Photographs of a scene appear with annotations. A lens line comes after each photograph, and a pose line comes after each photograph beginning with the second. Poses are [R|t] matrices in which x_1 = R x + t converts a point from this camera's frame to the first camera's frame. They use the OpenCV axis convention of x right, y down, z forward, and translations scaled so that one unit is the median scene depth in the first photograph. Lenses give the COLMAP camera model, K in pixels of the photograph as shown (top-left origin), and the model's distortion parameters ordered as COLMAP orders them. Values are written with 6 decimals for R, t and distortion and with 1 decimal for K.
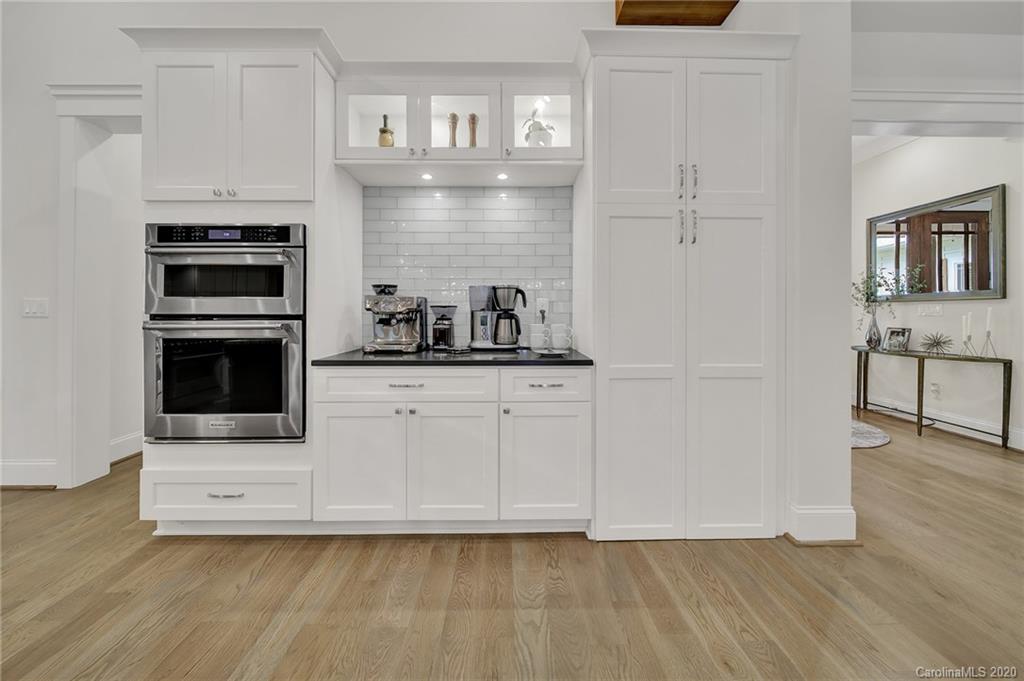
lens RADIAL K [[379.4, 0, 510.6], [0, 379.4, 320.3], [0, 0, 1]] dist [-0.000746, -0.000056]
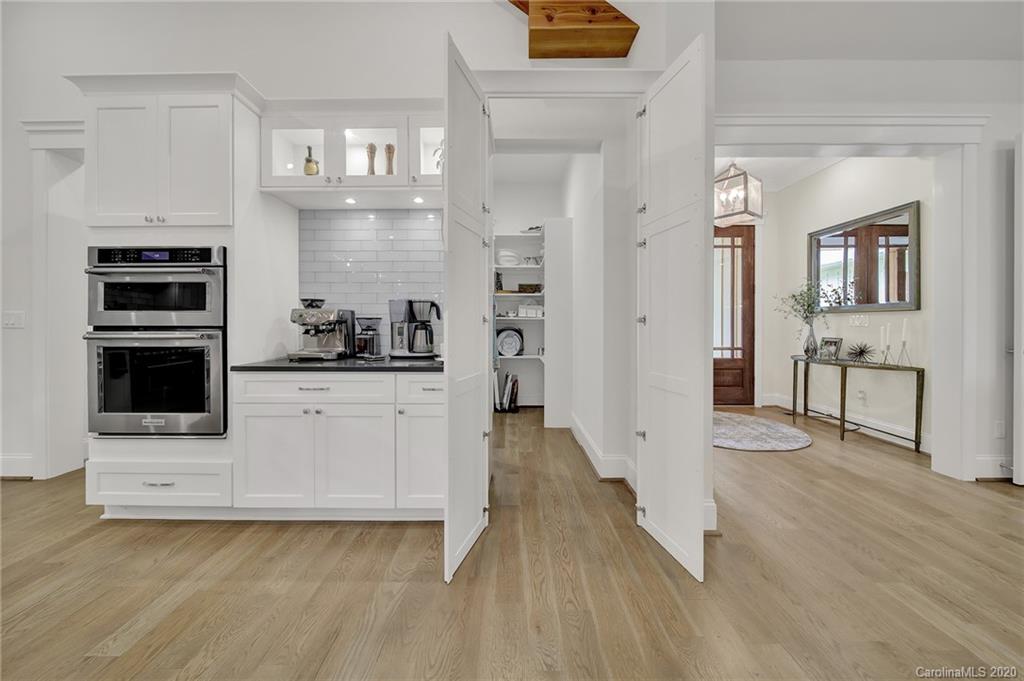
lens RADIAL K [[368.8, 0, 508.2], [0, 368.8, 333.0], [0, 0, 1]] dist [-0.000674, -0.000331]
pose [[0.999696, 0.000240, -0.024666, 0.295390], [-0.000053, 0.999971, 0.007585, -0.002415], [0.024667, -0.007581, 0.999667, -0.073382]]
